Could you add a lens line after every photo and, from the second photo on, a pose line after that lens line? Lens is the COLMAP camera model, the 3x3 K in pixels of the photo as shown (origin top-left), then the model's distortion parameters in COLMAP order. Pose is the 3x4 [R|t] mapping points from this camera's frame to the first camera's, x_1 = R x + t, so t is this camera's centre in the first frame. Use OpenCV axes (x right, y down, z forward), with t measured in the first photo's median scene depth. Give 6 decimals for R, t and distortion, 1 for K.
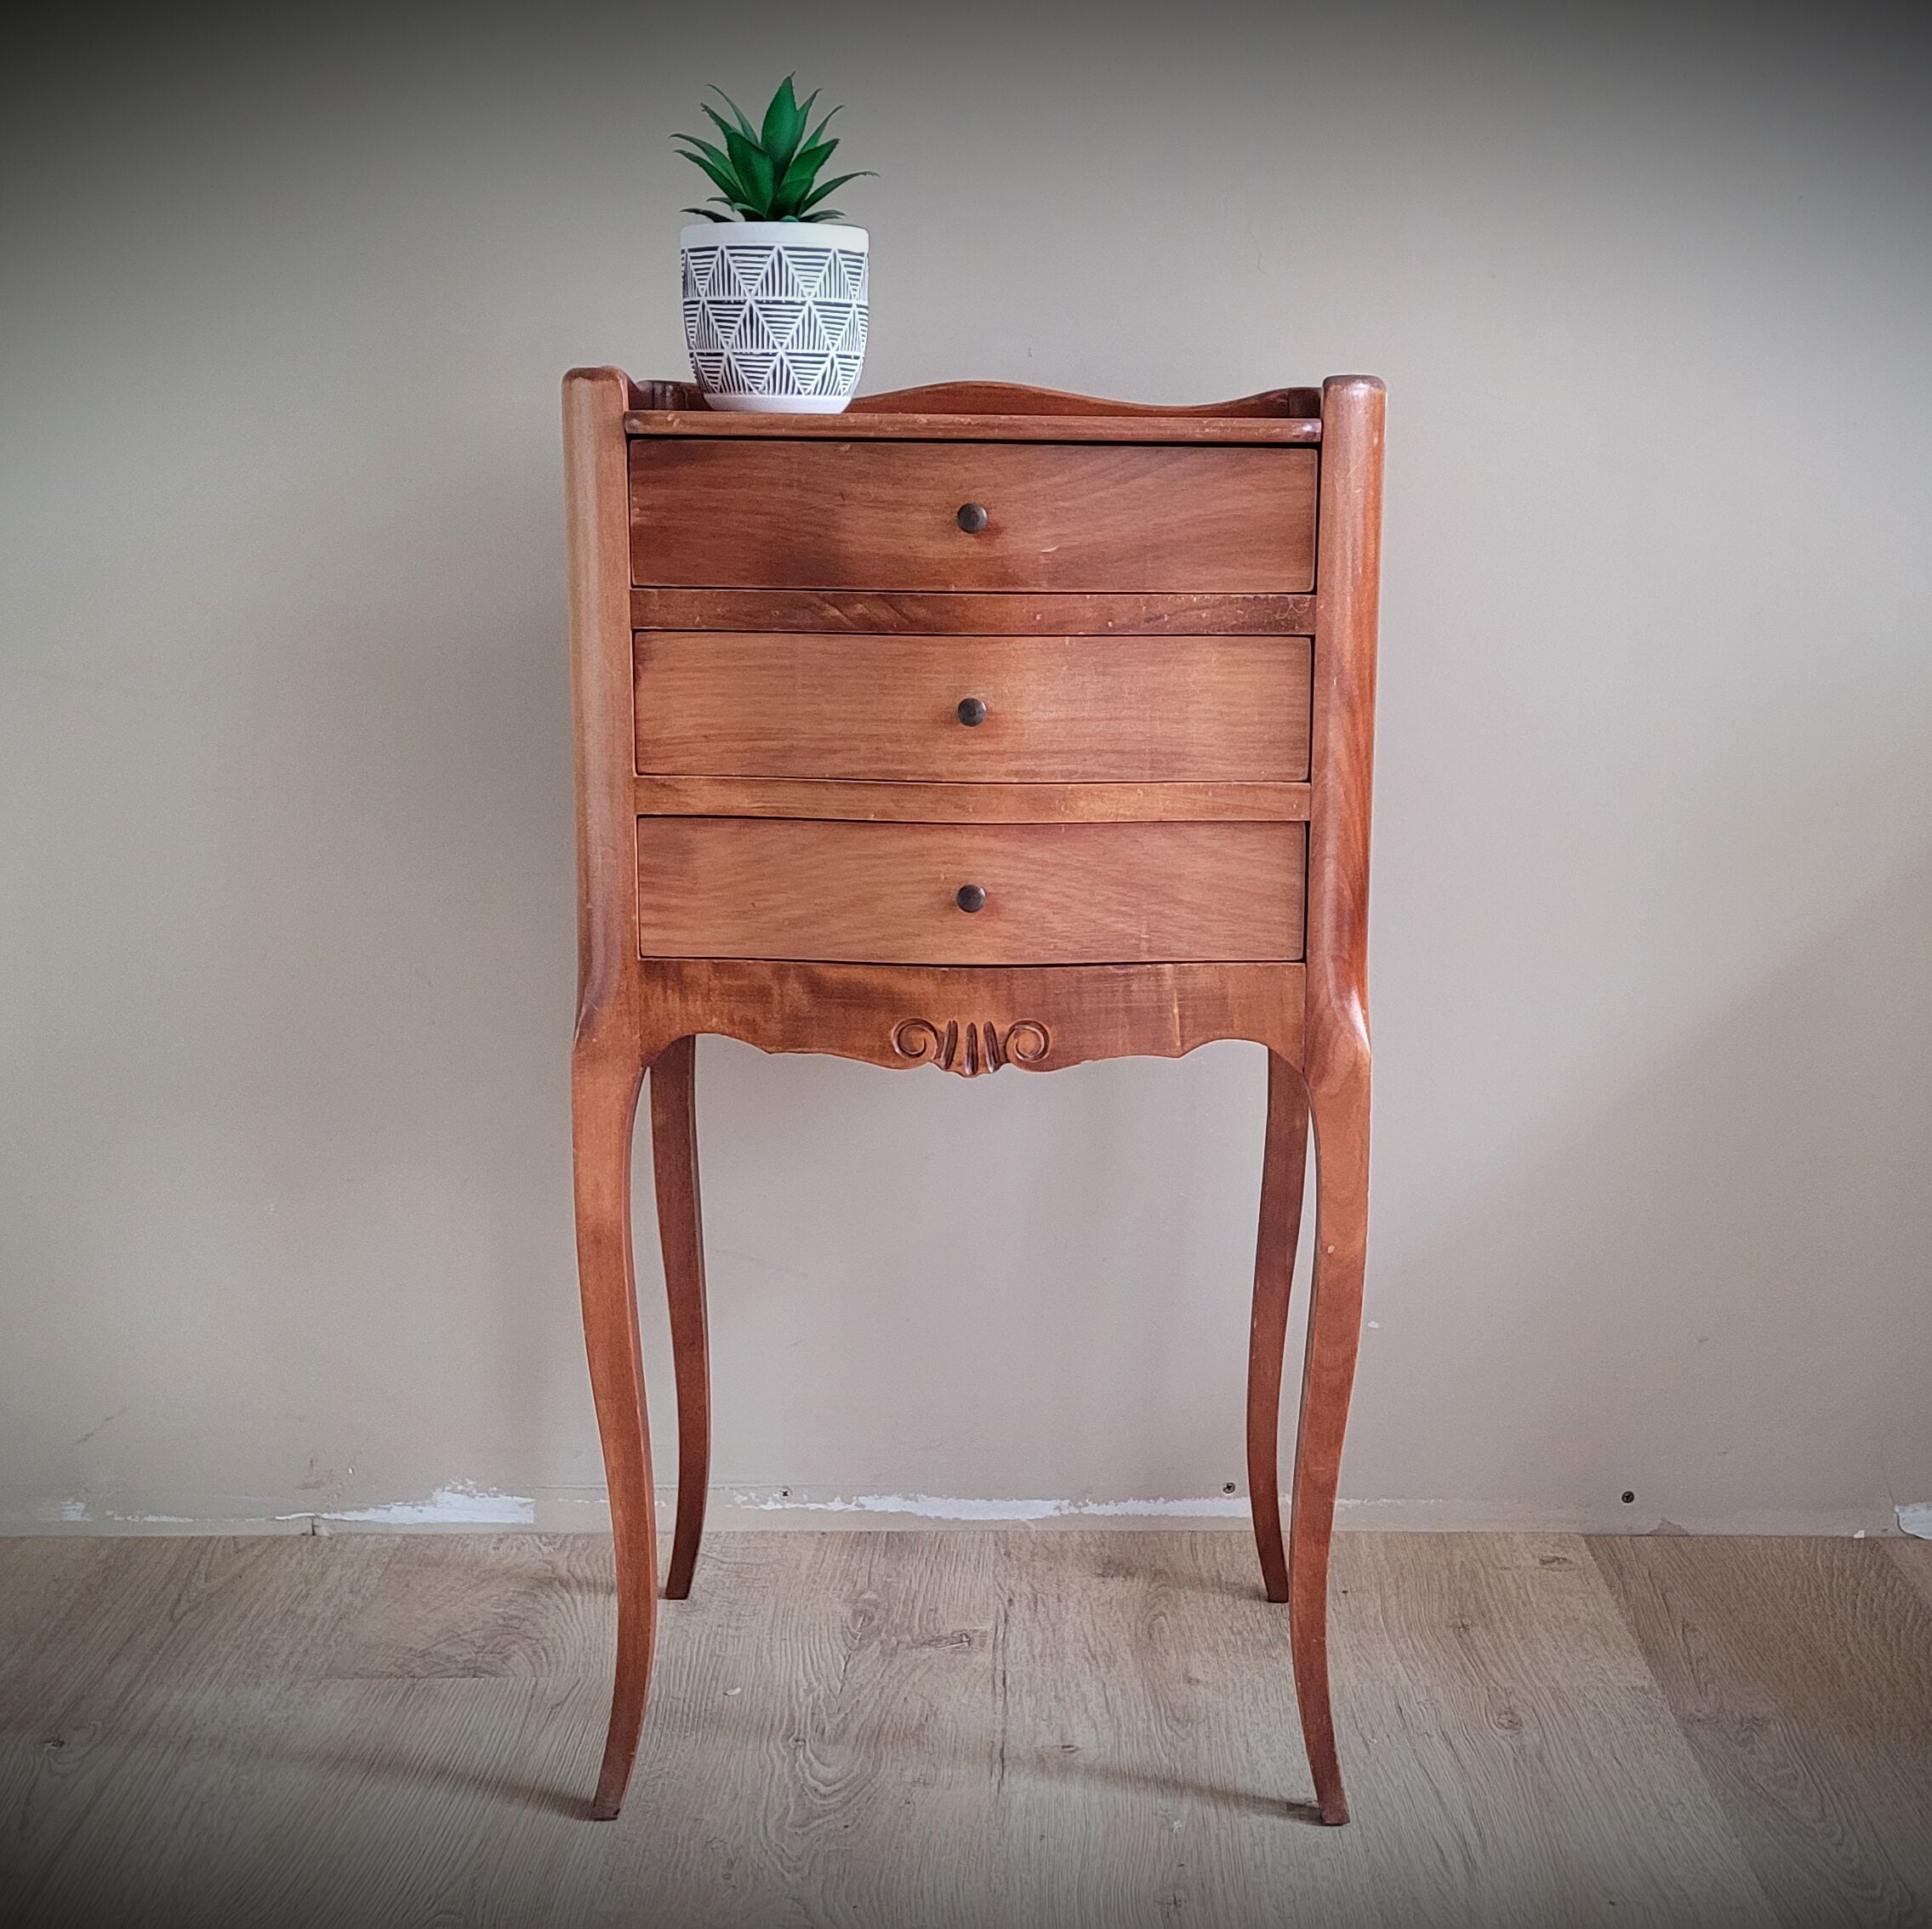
lens RADIAL K [[2629.2, 0, 1081.6], [0, 2629.2, 957.2], [0, 0, 1]] dist [0.027098, 0.000000]
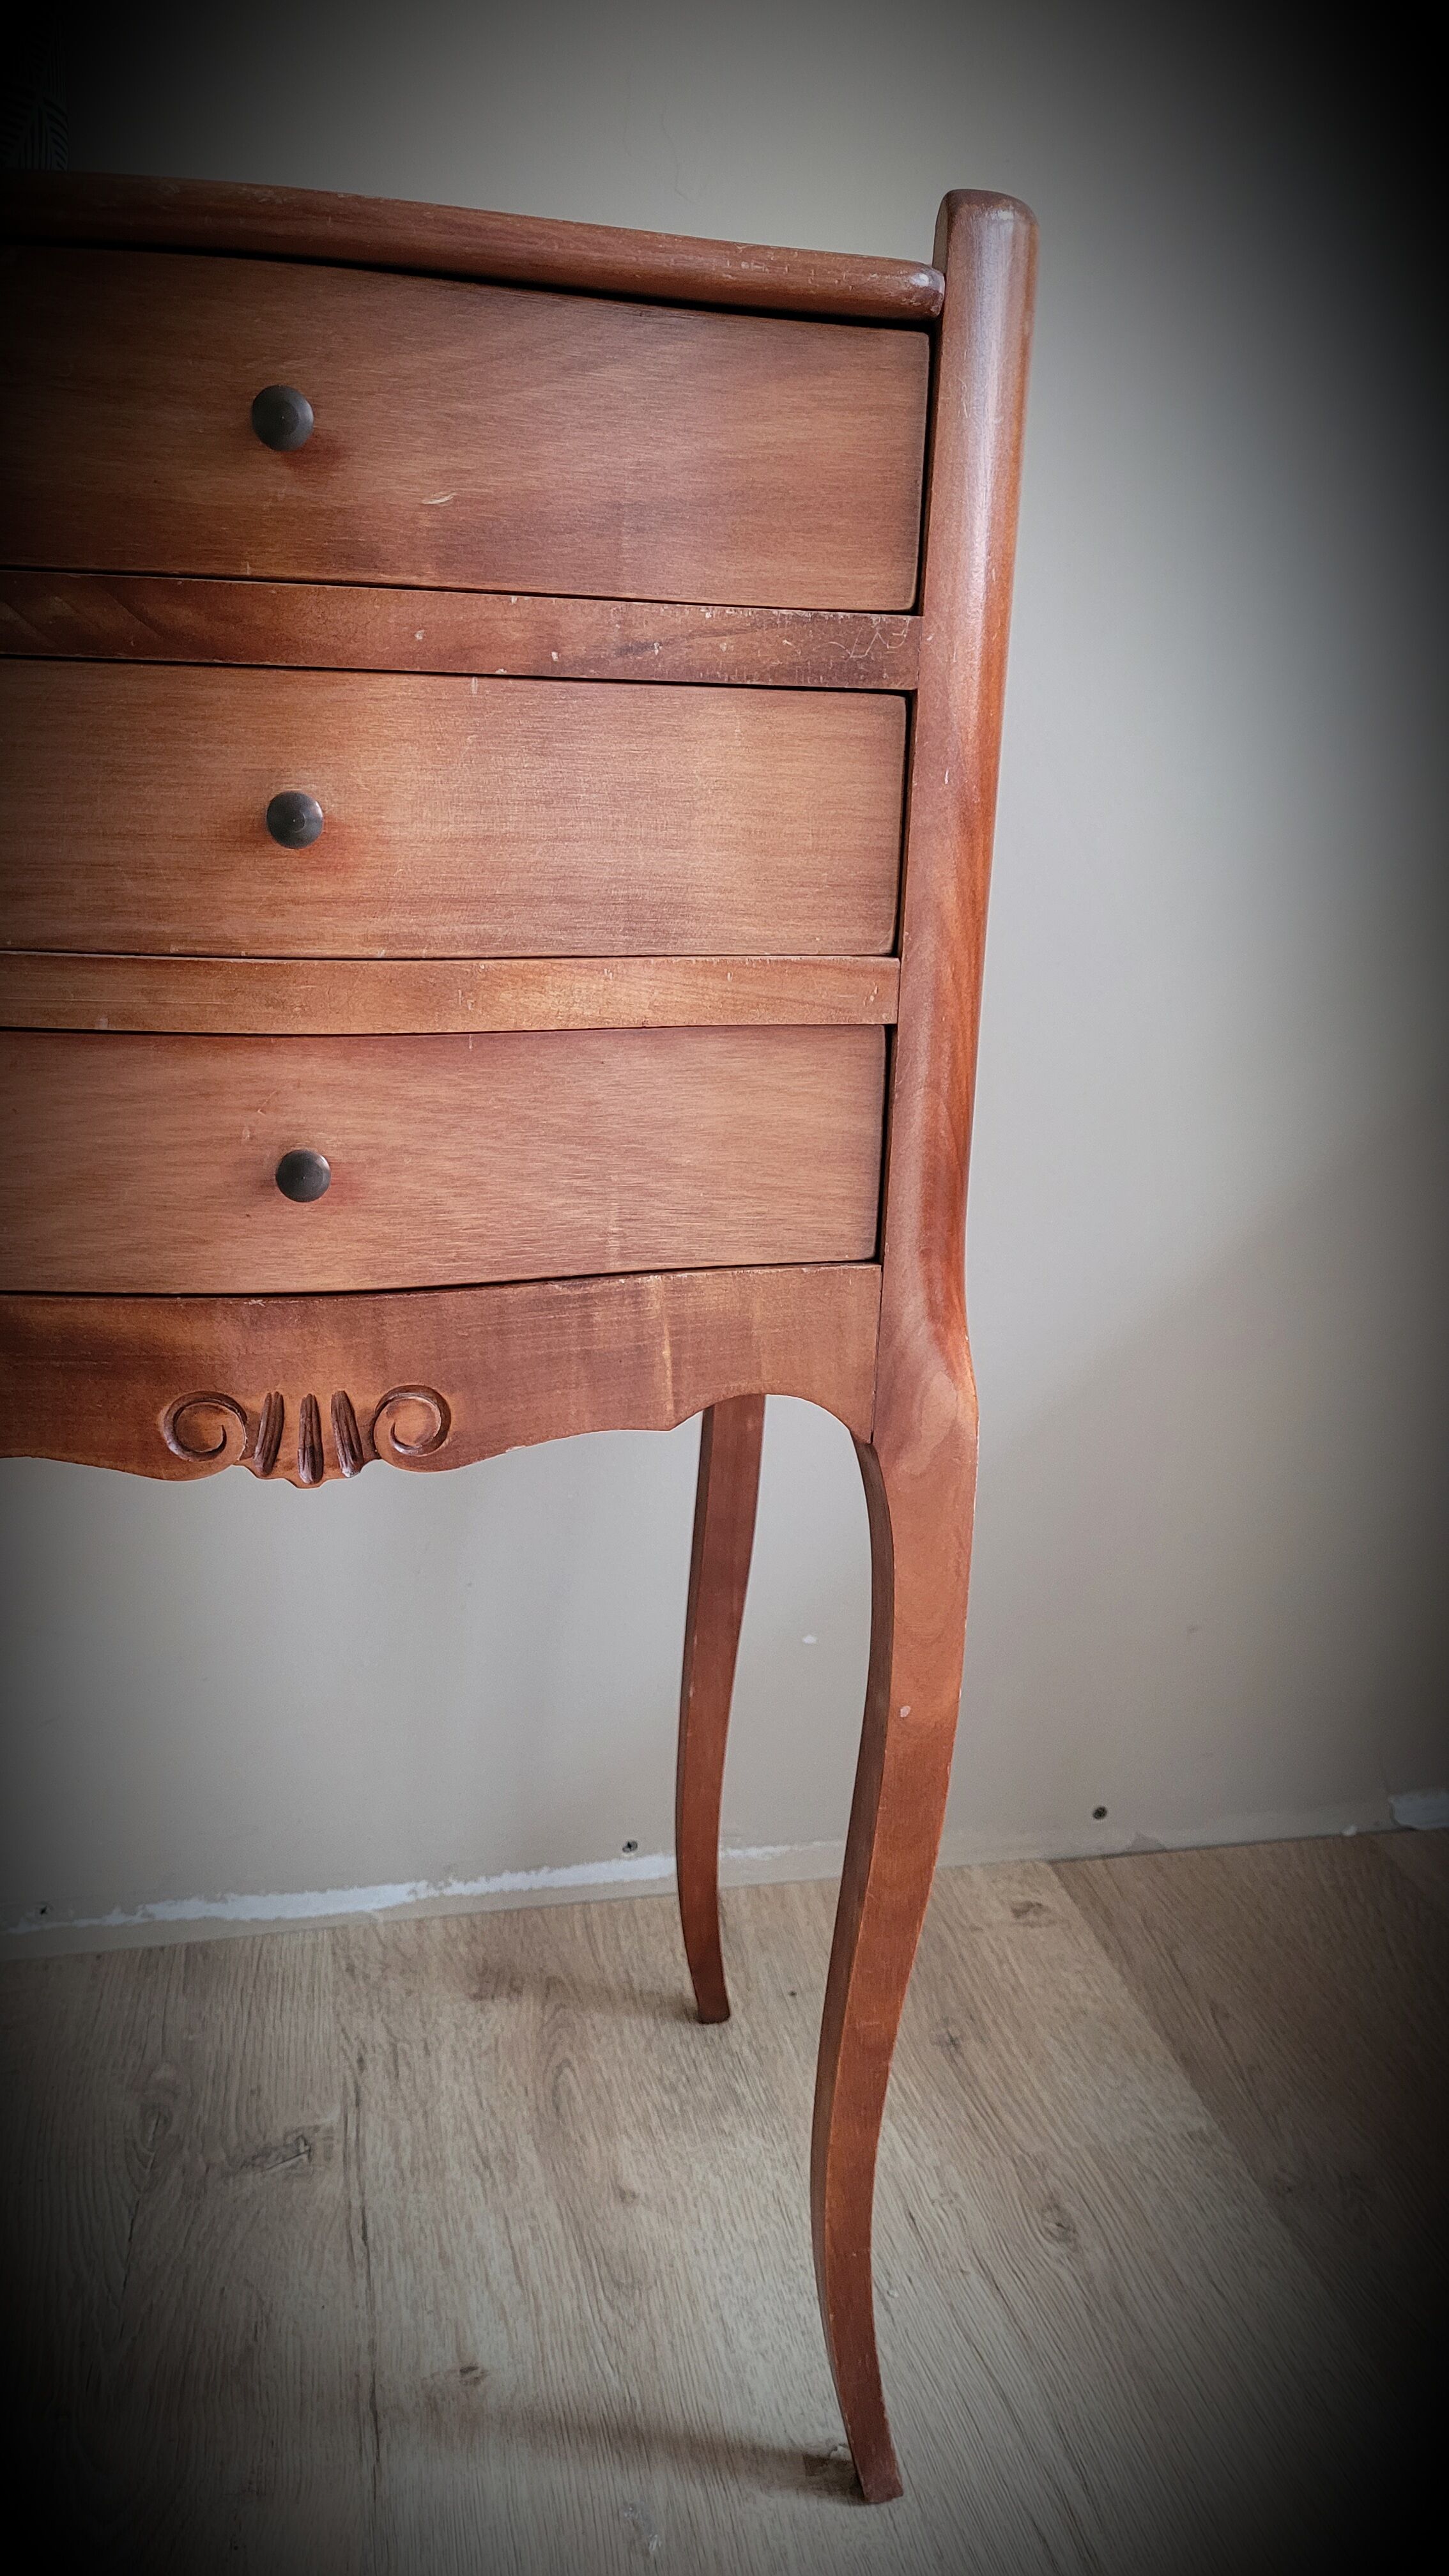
lens RADIAL K [[1975.9, 0, 732.6], [0, 1975.9, 1275.2], [0, 0, 1]] dist [0.033417, -0.028814]
pose [[0.979499, -0.031970, 0.198895, -0.036369], [0.012043, 0.994854, 0.100602, -0.040742], [-0.201088, -0.096145, 0.974843, 0.572214]]
